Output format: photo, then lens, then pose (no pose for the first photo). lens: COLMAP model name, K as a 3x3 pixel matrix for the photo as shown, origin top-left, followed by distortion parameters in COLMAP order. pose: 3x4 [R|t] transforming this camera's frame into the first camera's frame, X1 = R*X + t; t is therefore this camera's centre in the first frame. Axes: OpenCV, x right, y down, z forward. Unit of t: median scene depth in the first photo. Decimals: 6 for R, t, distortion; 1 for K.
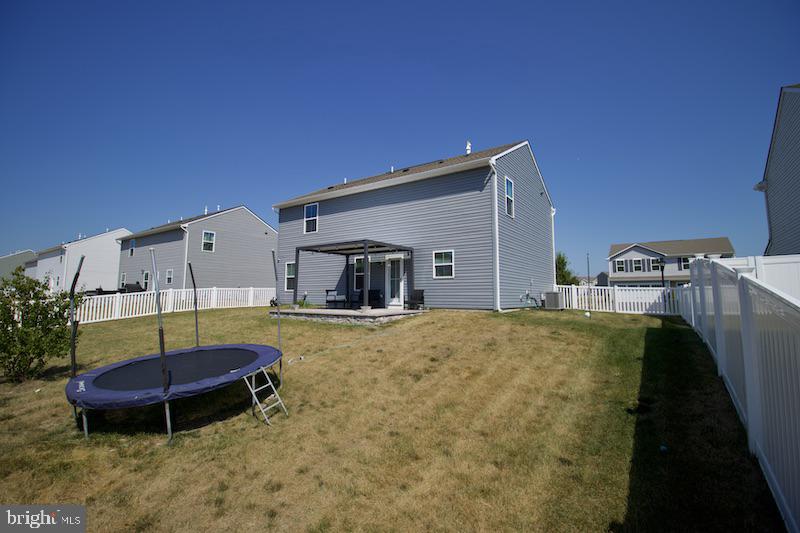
lens RADIAL K [[366.9, 0, 403.9], [0, 366.9, 256.3], [0, 0, 1]] dist [-0.002168, -0.011748]
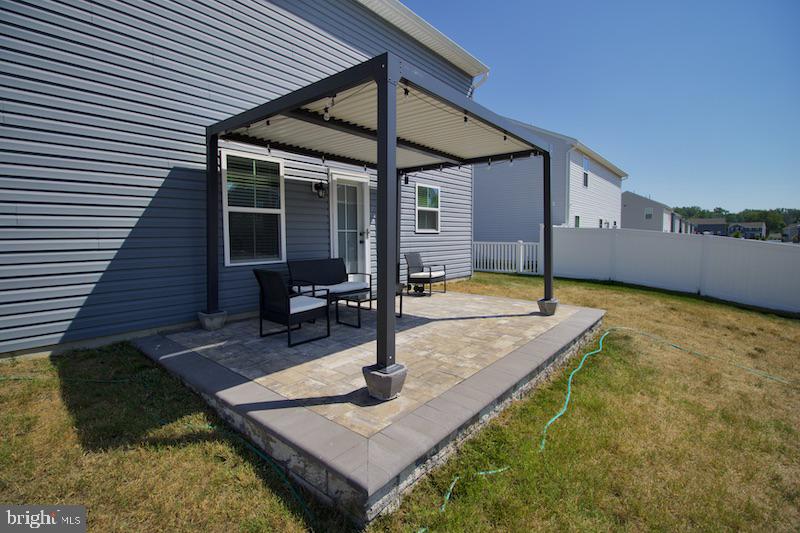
lens RADIAL K [[366.9, 0, 403.9], [0, 366.9, 256.3], [0, 0, 1]] dist [-0.002168, -0.011748]
pose [[0.076549, -0.060784, 0.995211, -0.441115], [-0.100224, 0.992616, 0.068334, 0.055420], [-0.992016, -0.104975, 0.069892, 0.901738]]
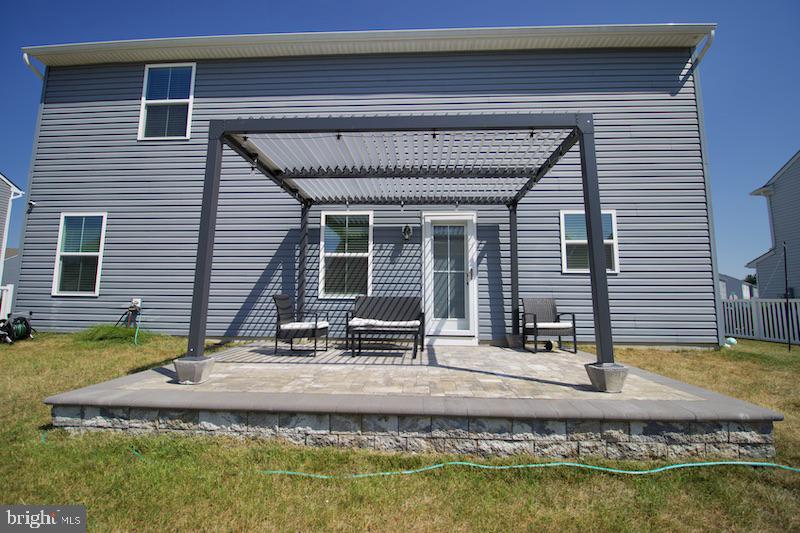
lens RADIAL K [[374.8, 0, 402.0], [0, 374.8, 255.9], [0, 0, 1]] dist [-0.002376, -0.013180]
pose [[0.848190, 0.068417, 0.525255, -0.289159], [-0.062376, 0.997625, -0.029219, 0.060018], [-0.526006, -0.007980, 0.850443, 0.669681]]
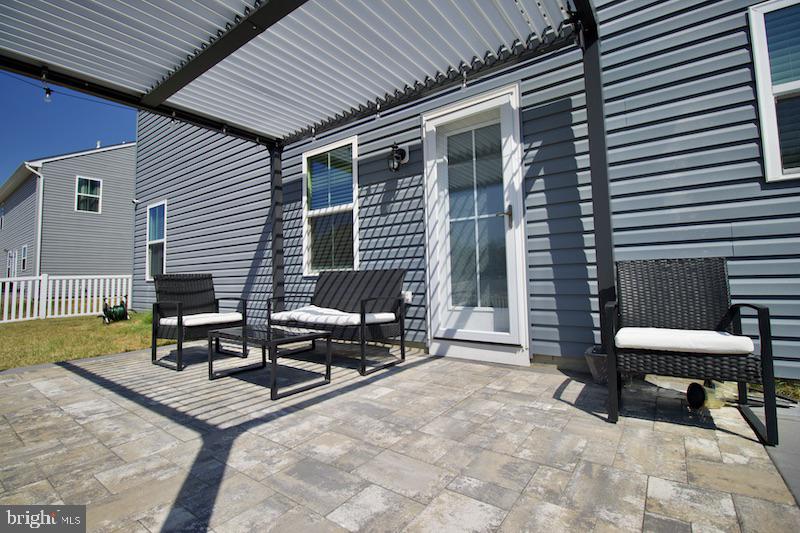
lens RADIAL K [[366.9, 0, 403.9], [0, 366.9, 256.3], [0, 0, 1]] dist [-0.002168, -0.011748]
pose [[0.999470, -0.024801, -0.021096, -0.059820], [0.025746, 0.998621, 0.045750, 0.073732], [0.019932, -0.046269, 0.998730, 0.784330]]
